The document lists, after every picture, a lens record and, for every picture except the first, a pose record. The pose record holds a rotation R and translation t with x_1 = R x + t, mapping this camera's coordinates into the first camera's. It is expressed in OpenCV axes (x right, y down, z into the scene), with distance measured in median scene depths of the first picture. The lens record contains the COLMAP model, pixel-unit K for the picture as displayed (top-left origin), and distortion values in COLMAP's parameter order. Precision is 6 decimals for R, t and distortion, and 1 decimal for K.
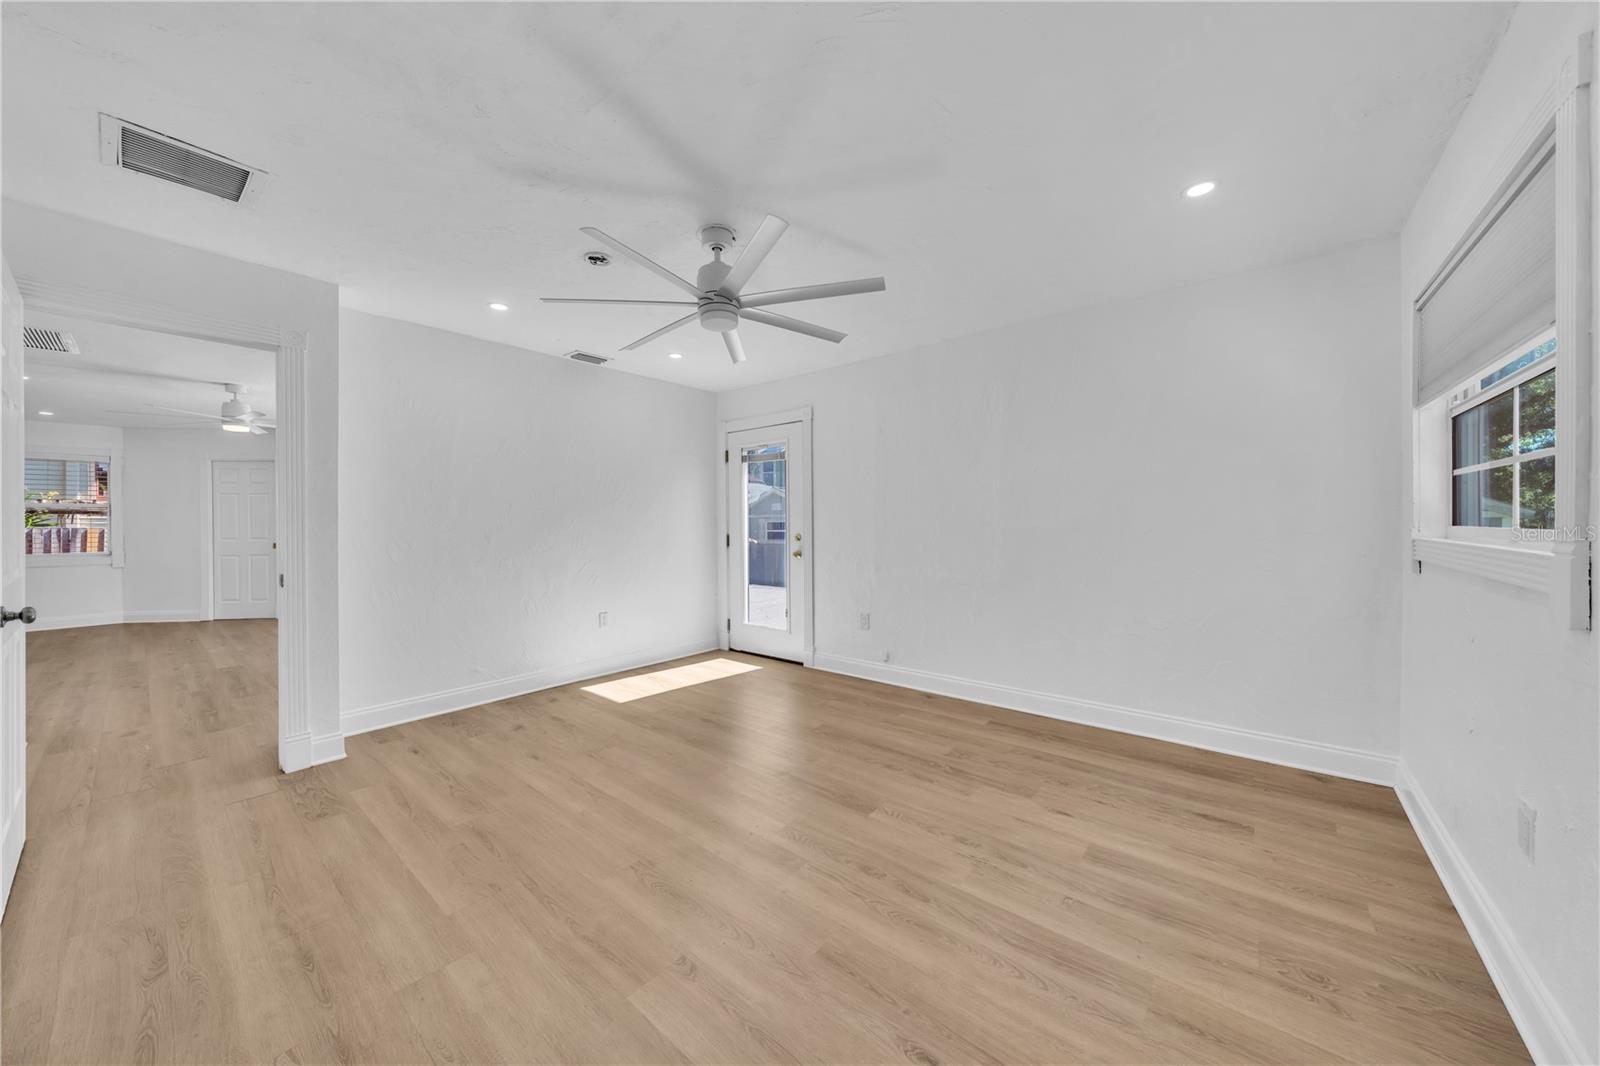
lens RADIAL K [[548.6, 0, 799.1], [0, 548.6, 526.2], [0, 0, 1]] dist [0.000261, -0.000007]
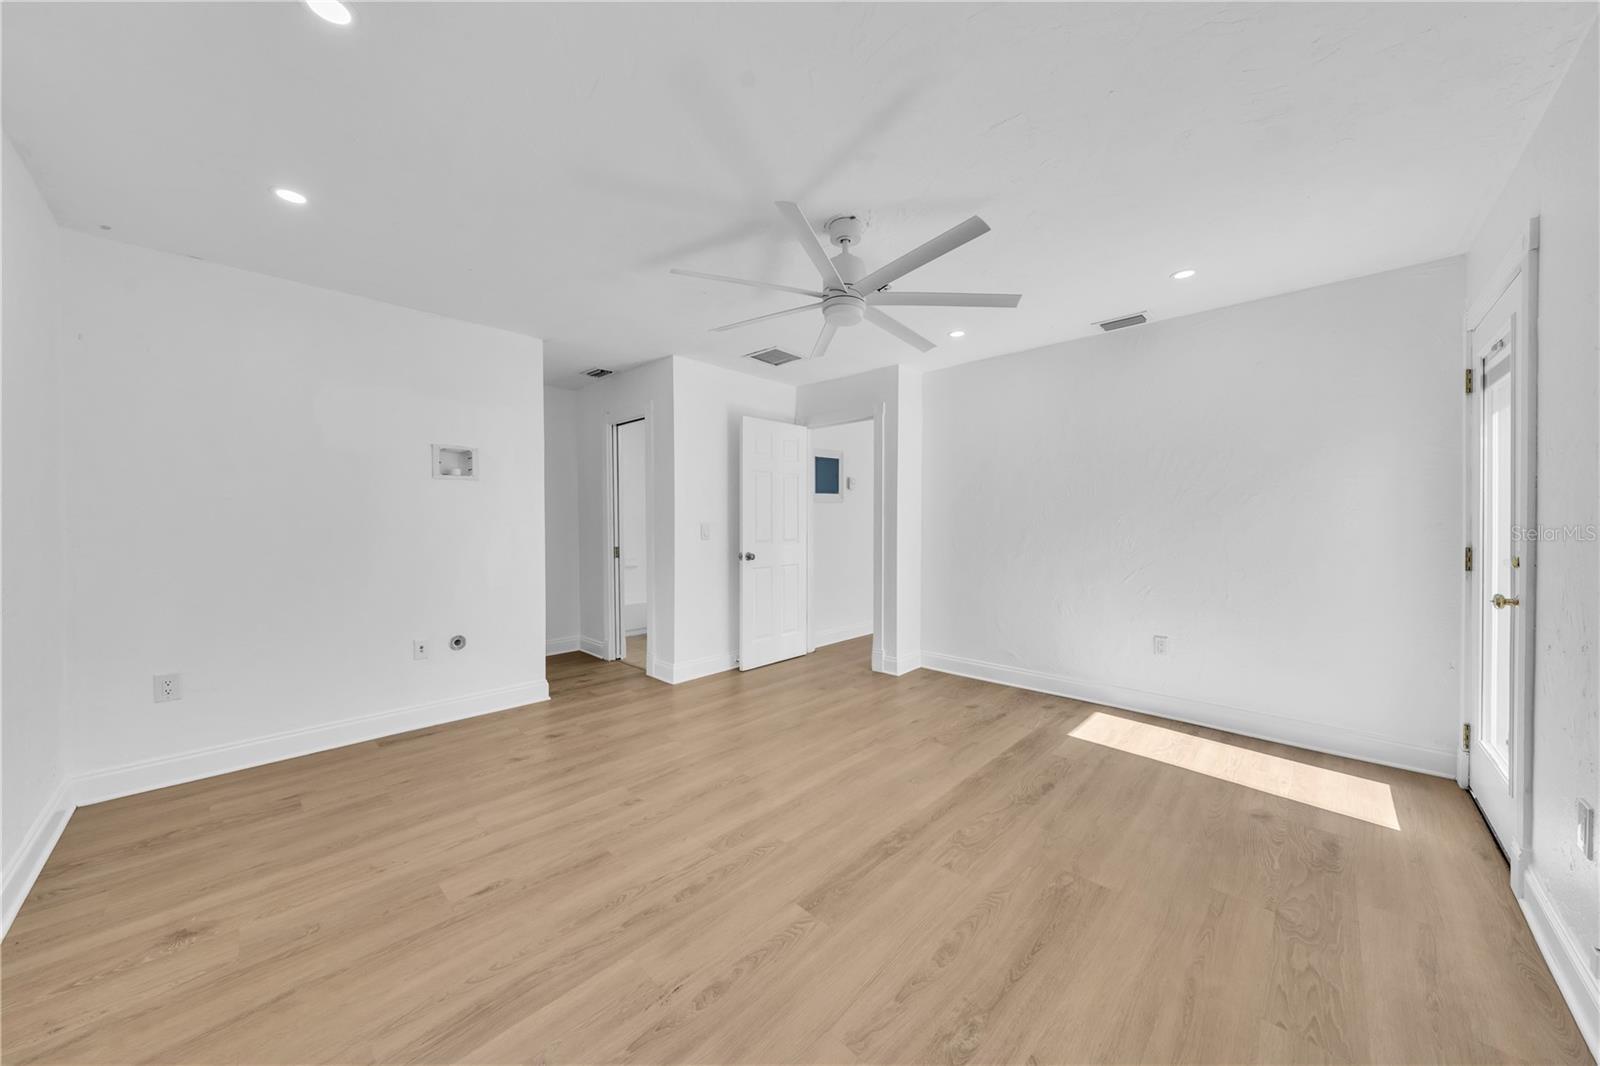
lens RADIAL K [[550.7, 0, 801.5], [0, 550.7, 529.3], [0, 0, 1]] dist [0.000276, 0.000053]
pose [[-0.069594, 0.017653, -0.997419, 0.775511], [-0.005132, 0.999824, 0.018054, -0.011070], [0.997562, 0.006375, -0.069491, 0.924261]]
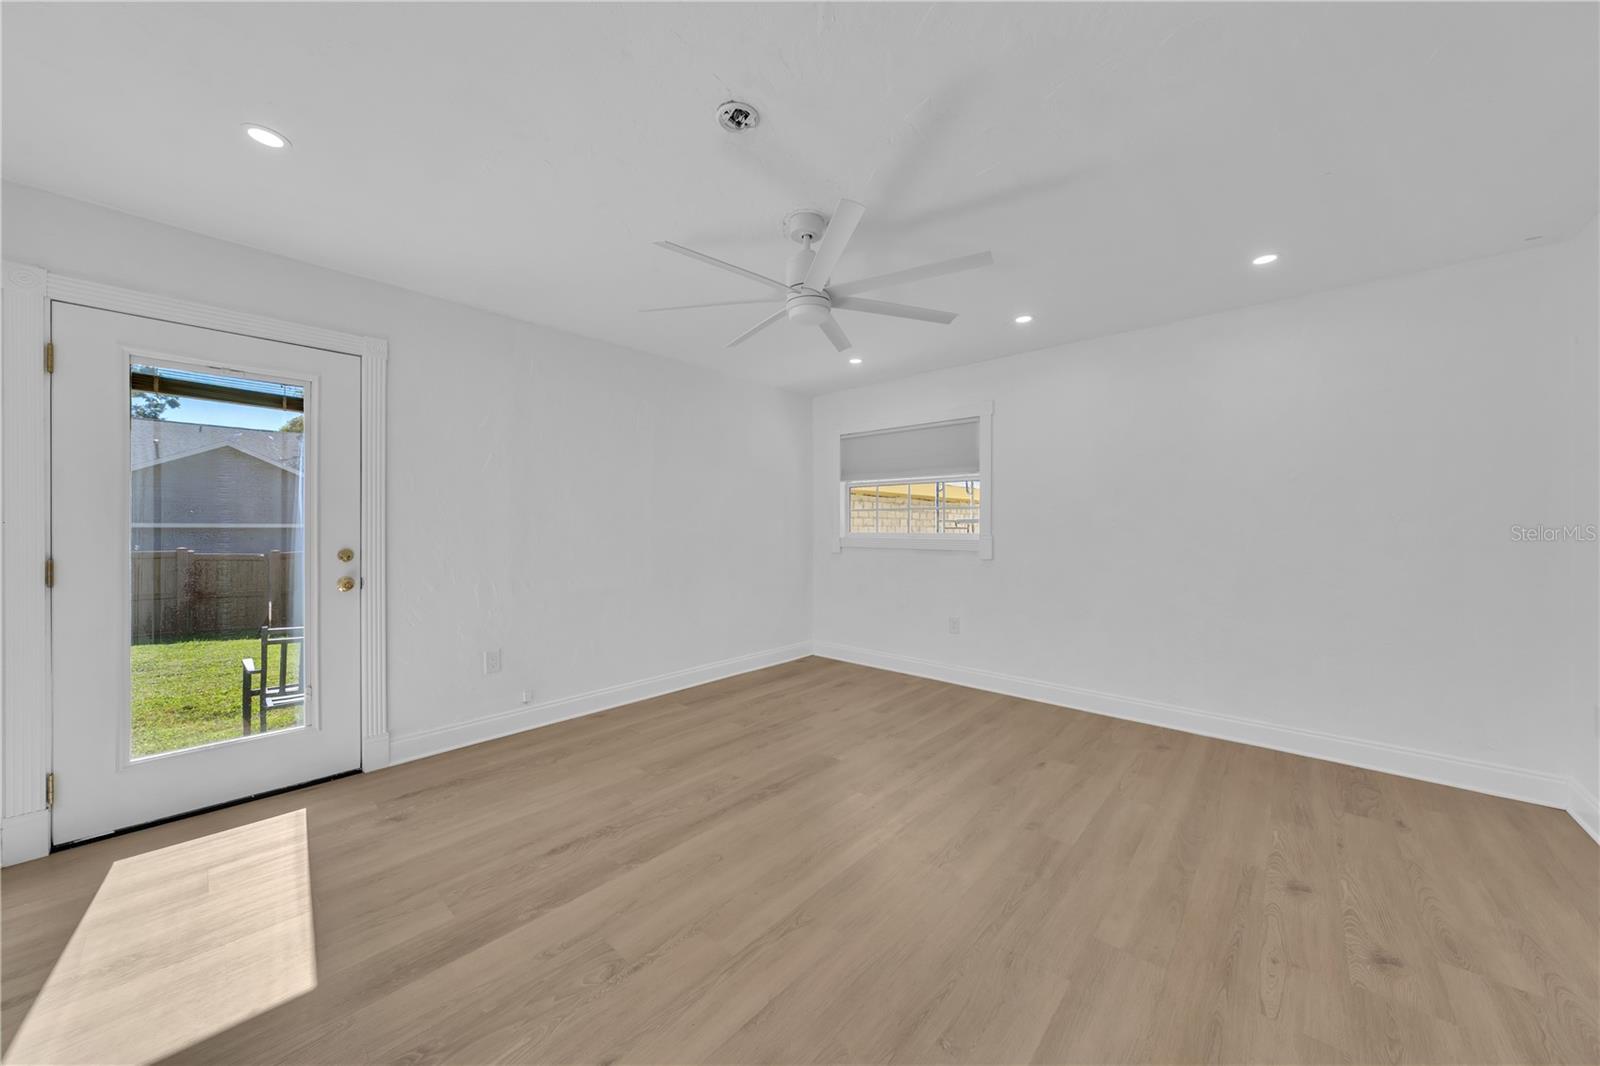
lens RADIAL K [[548.6, 0, 799.1], [0, 548.6, 526.2], [0, 0, 1]] dist [0.000261, -0.000007]
pose [[0.044215, 0.010563, 0.998966, -1.004293], [0.004455, 0.999932, -0.010771, -0.001305], [-0.999012, 0.004926, 0.044165, 0.907080]]
